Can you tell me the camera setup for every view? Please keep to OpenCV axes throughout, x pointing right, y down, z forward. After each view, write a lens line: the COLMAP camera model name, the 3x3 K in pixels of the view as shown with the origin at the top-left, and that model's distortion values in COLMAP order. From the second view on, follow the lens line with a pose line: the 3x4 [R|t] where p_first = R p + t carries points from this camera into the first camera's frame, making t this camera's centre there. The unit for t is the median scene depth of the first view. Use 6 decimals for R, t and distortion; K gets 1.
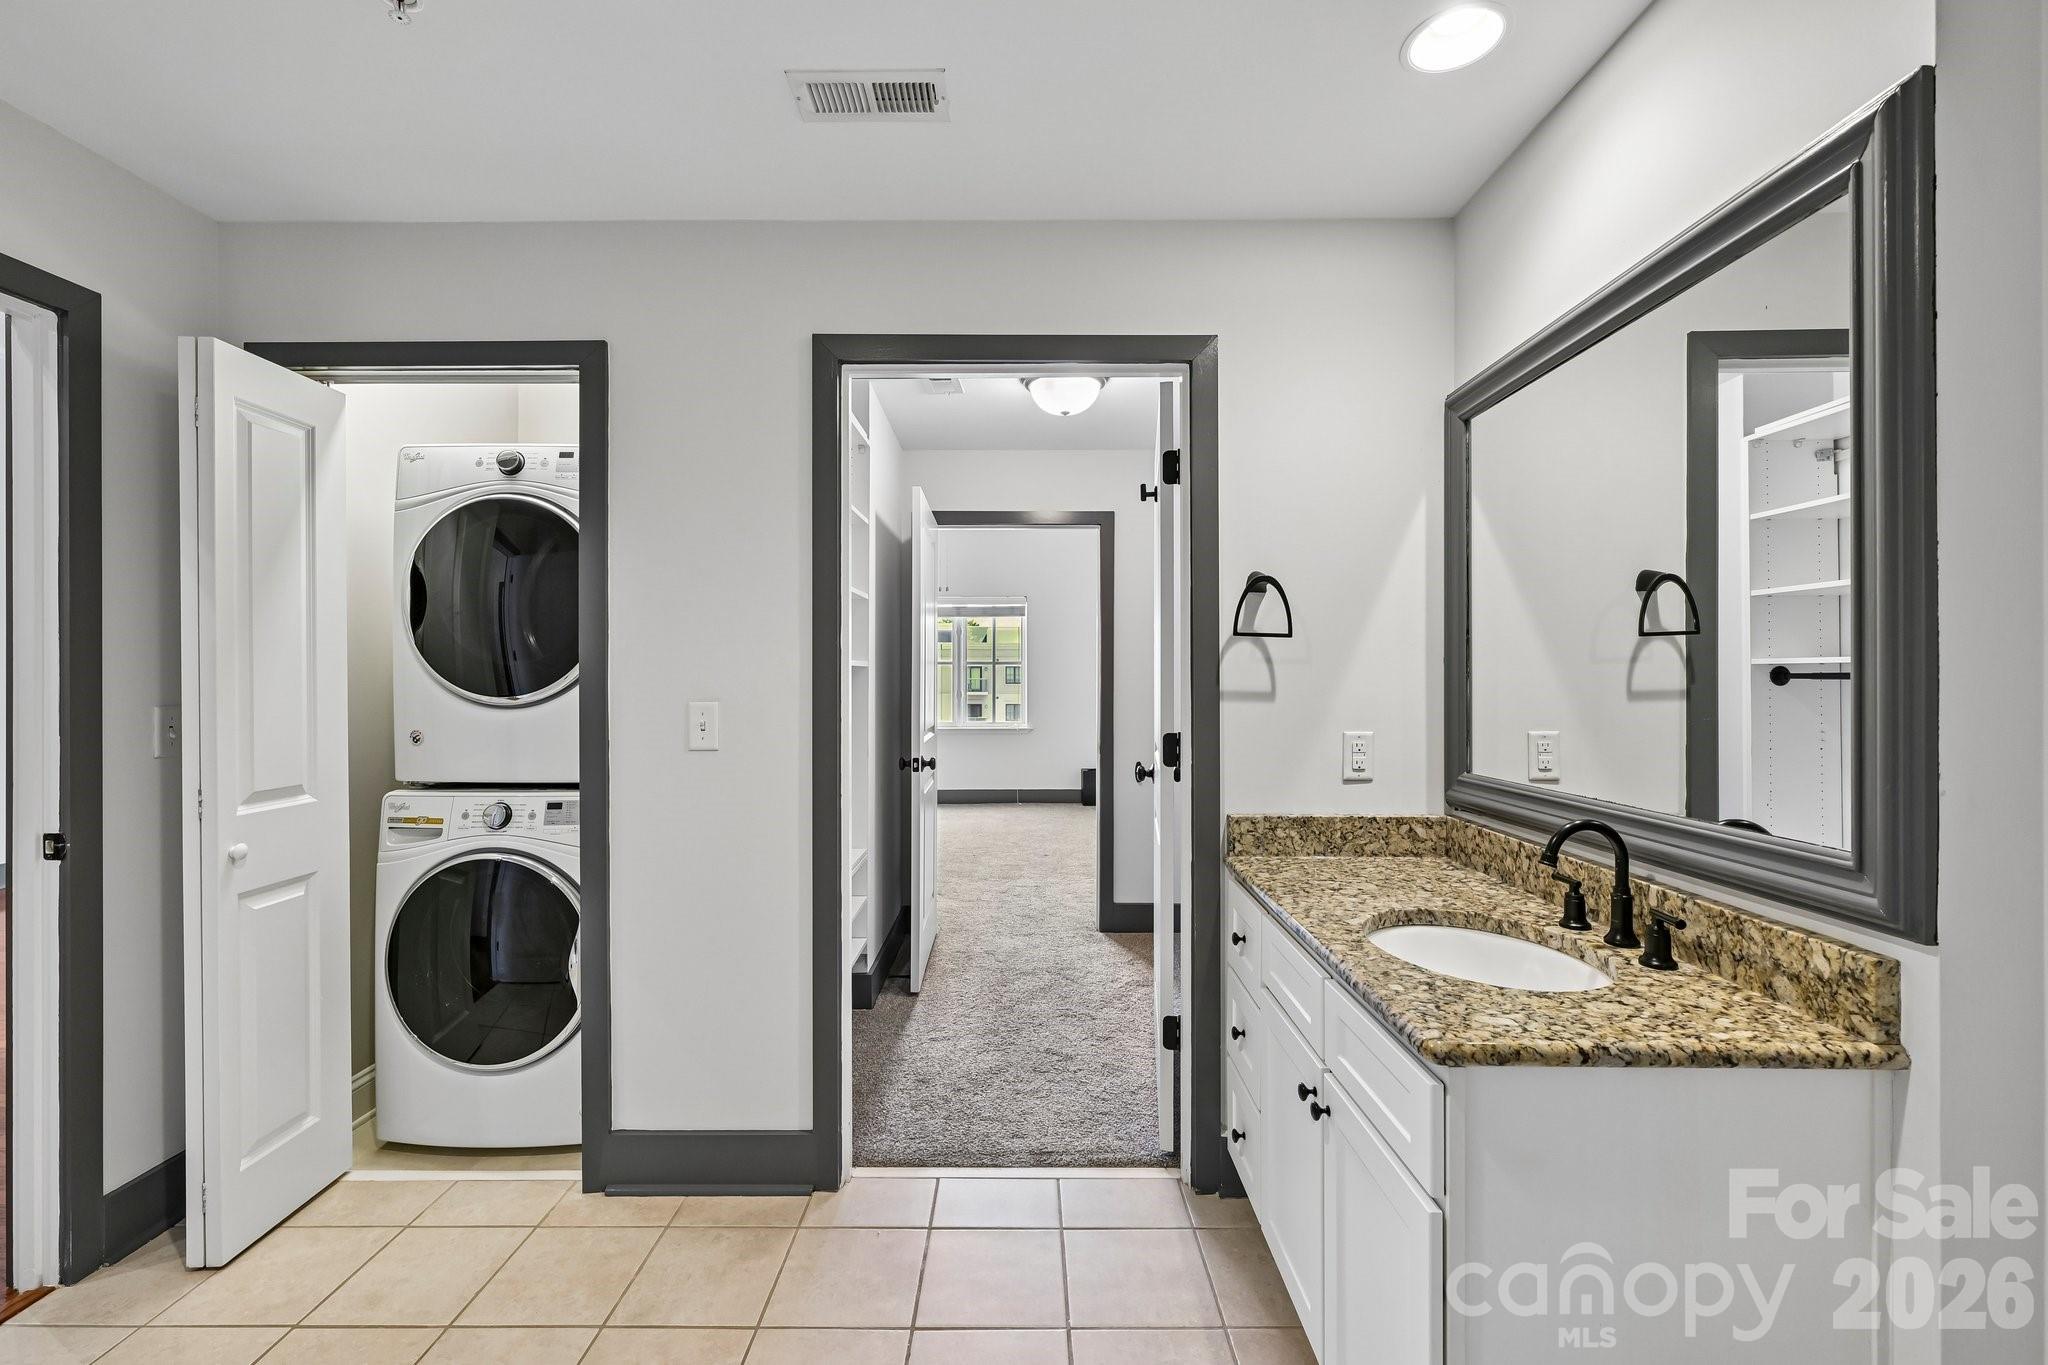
lens RADIAL K [[857.3, 0, 1024.0], [0, 857.3, 682.5], [0, 0, 1]] dist [0.000760, -0.000088]
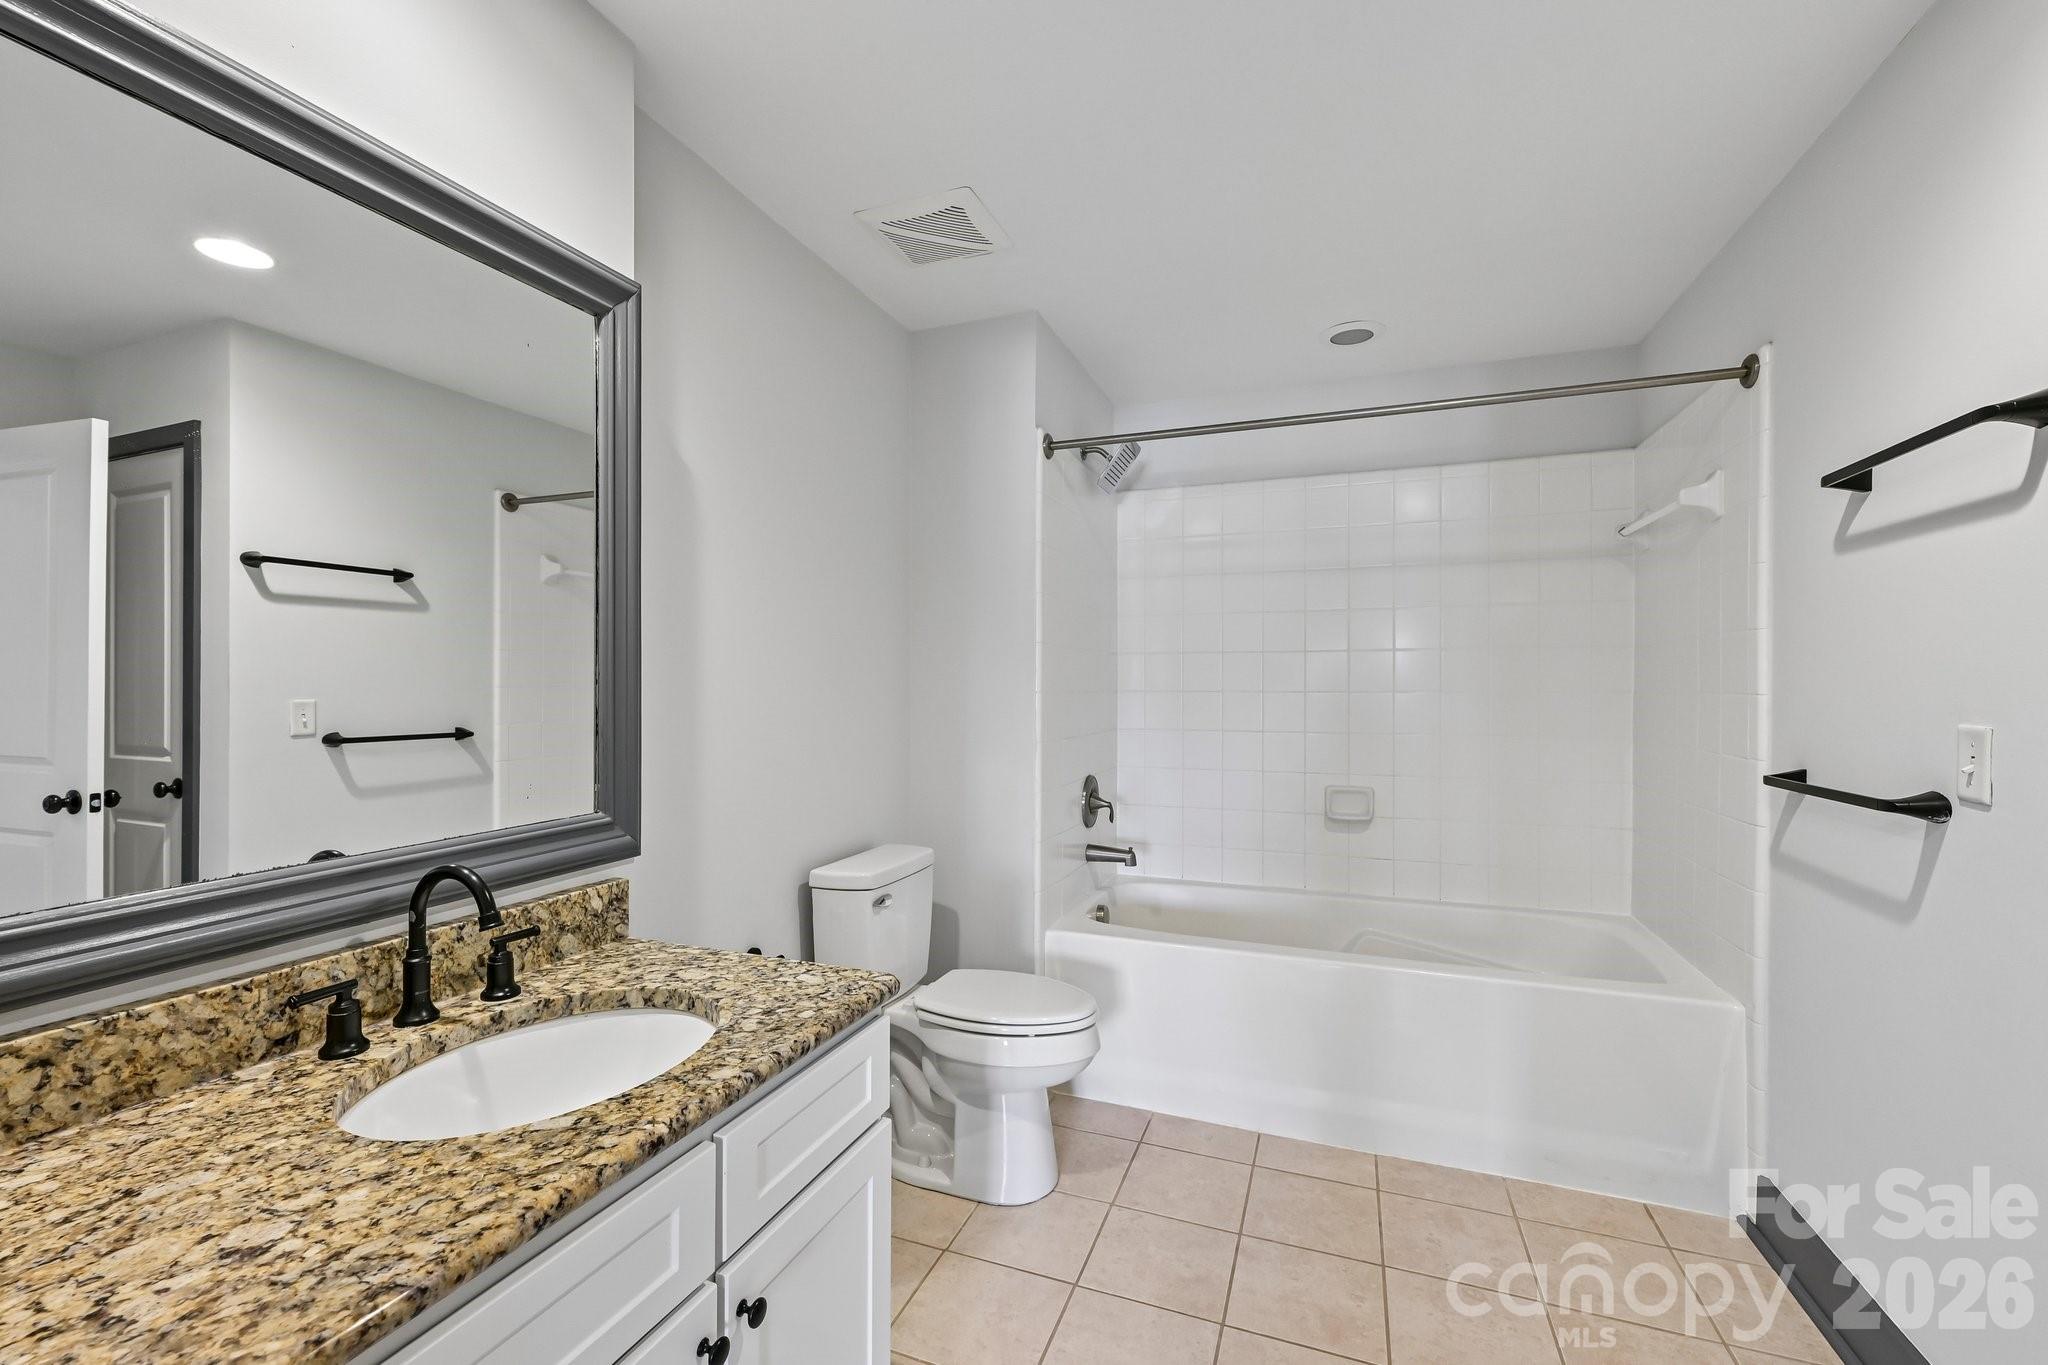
lens RADIAL K [[862.0, 0, 1021.2], [0, 862.0, 687.3], [0, 0, 1]] dist [0.001360, -0.000232]
pose [[-0.935026, -0.004978, 0.354543, -0.068681], [-0.001506, 0.999948, 0.010070, -0.006850], [-0.354575, 0.008882, -0.934985, 1.045216]]
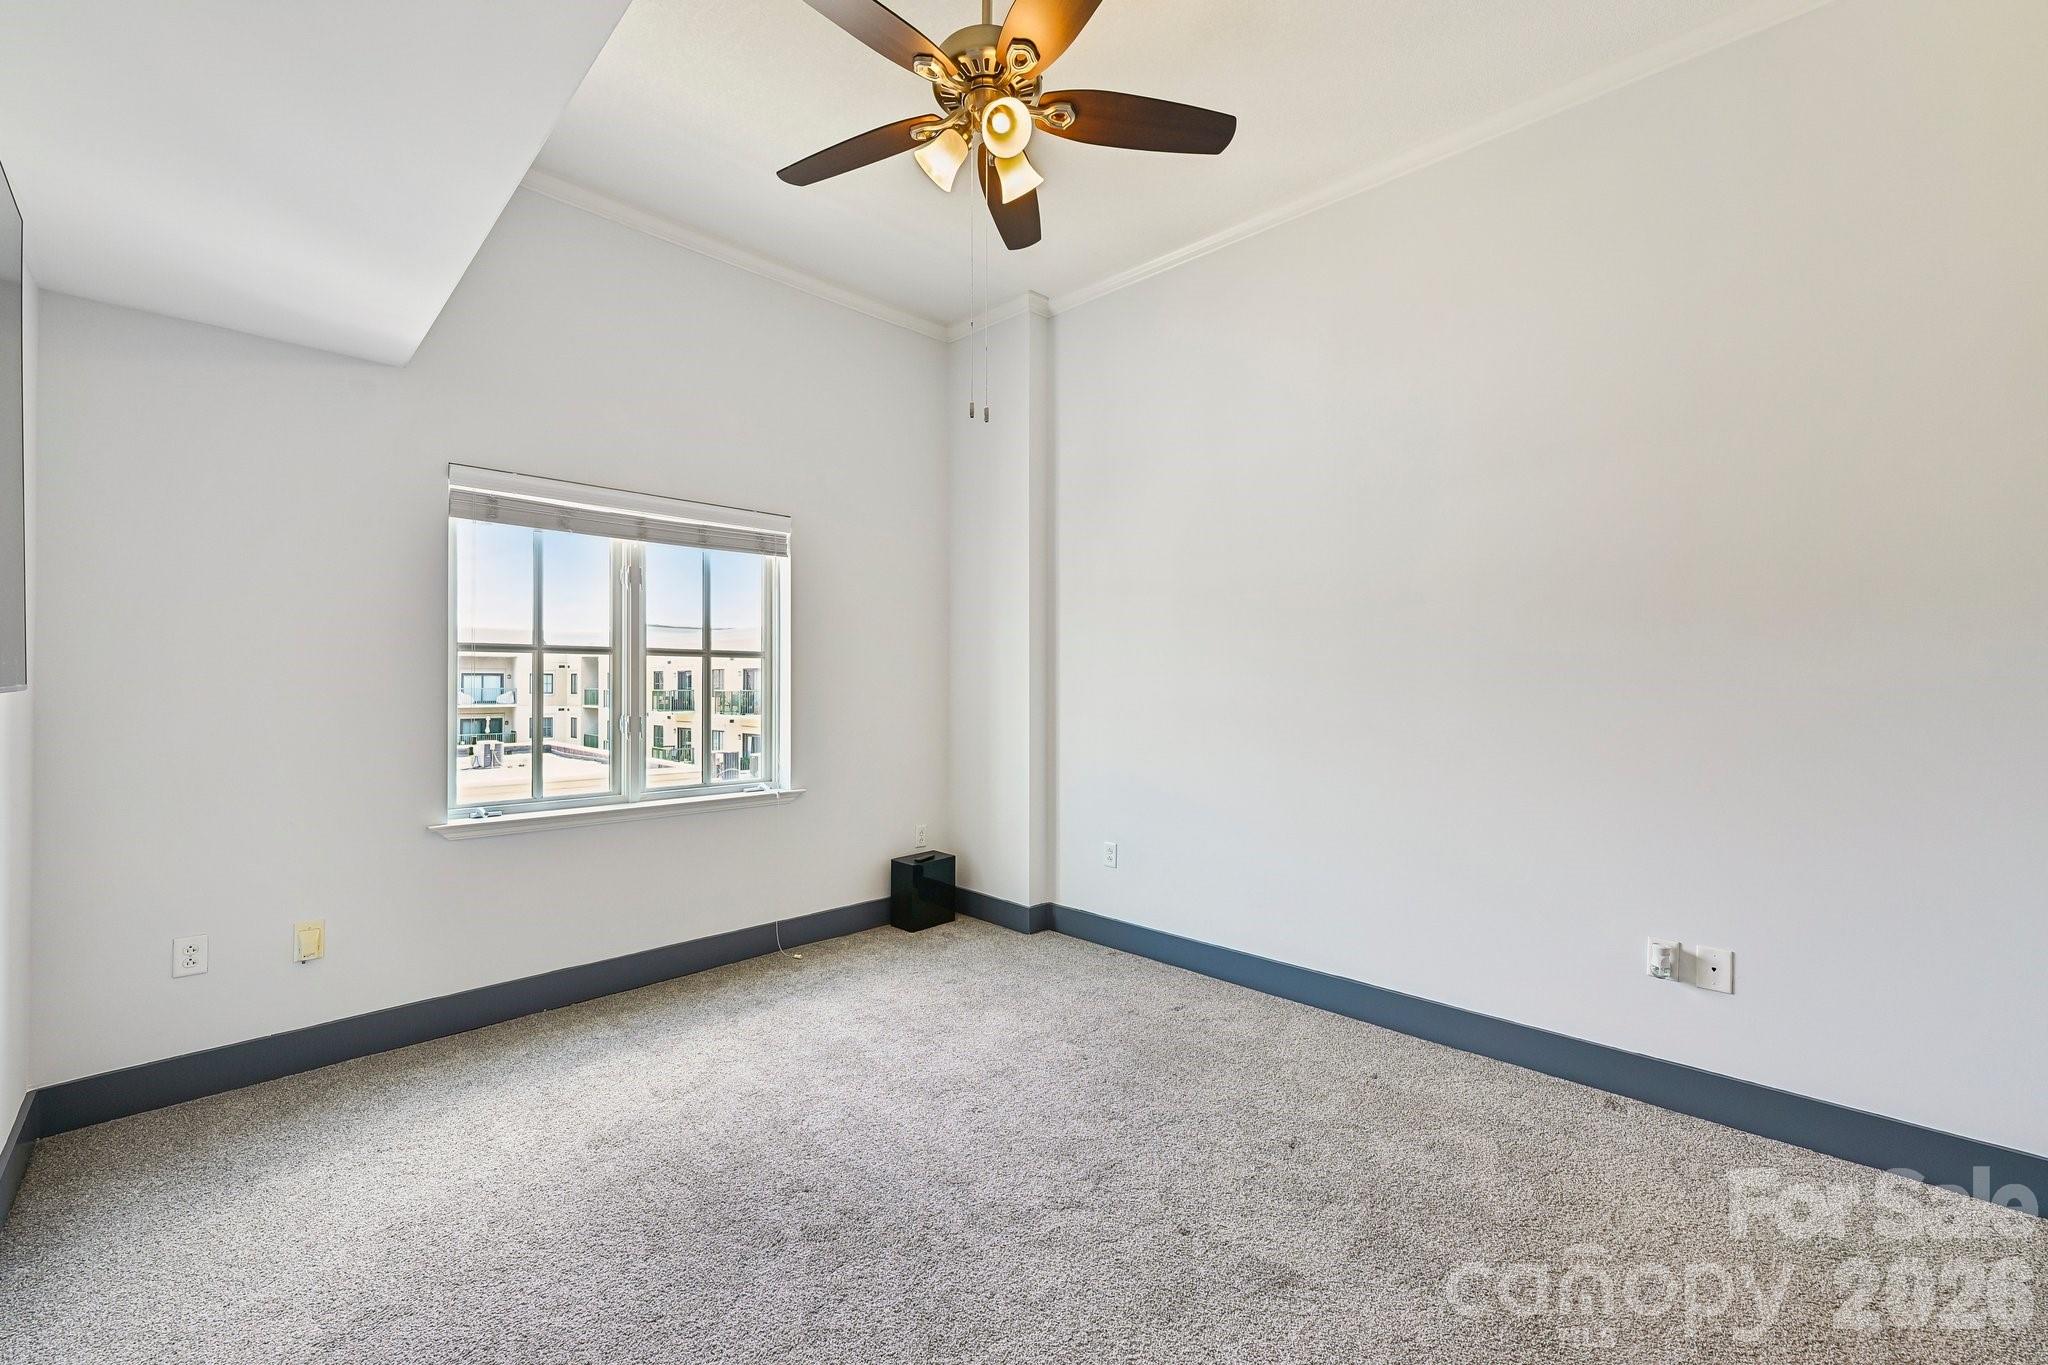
lens RADIAL K [[826.2, 0, 1019.4], [0, 826.2, 670.2], [0, 0, 1]] dist [-0.000547, -0.000215]
pose [[0.715403, 0.017768, 0.698486, -0.923616], [0.000154, 0.999673, -0.025588, -0.006132], [-0.698712, 0.018413, 0.715166, 2.326412]]
